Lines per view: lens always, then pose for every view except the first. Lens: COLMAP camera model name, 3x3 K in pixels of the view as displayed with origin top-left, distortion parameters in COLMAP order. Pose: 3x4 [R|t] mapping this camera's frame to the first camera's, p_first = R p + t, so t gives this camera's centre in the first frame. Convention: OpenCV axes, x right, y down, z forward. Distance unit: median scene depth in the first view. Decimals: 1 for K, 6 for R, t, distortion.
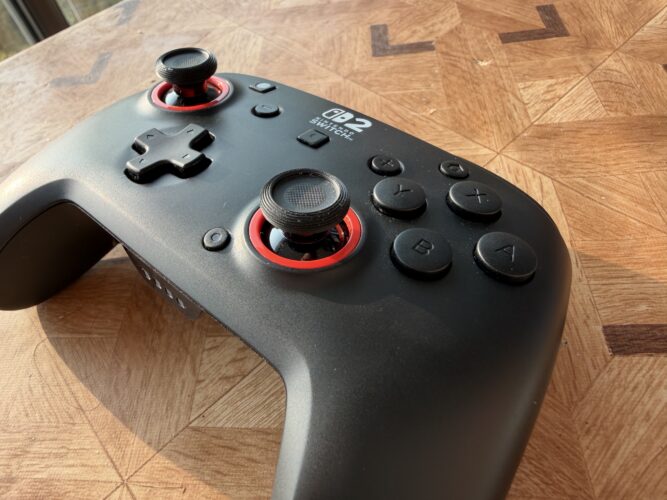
lens RADIAL K [[481.4, 0, 292.6], [0, 481.4, 247.7], [0, 0, 1]] dist [-0.004045, 0.008474]
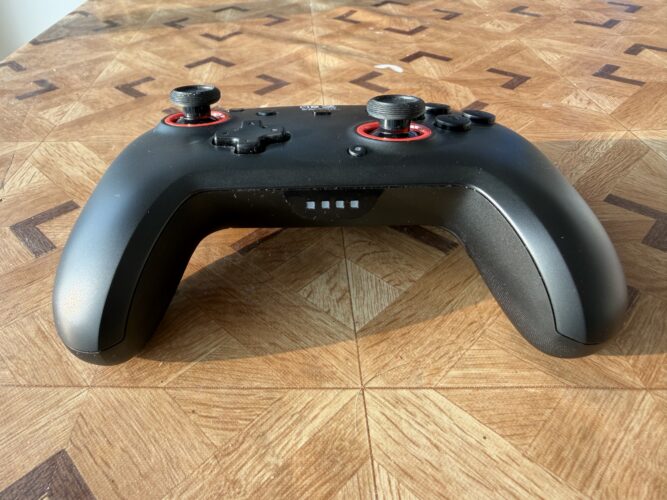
lens RADIAL K [[481.4, 0, 292.6], [0, 481.4, 247.7], [0, 0, 1]] dist [-0.004045, 0.008474]
pose [[0.658797, -0.364770, 0.657974, -0.963462], [0.552044, 0.828568, -0.093390, 0.210760], [-0.511110, 0.424756, 0.747227, 0.104561]]
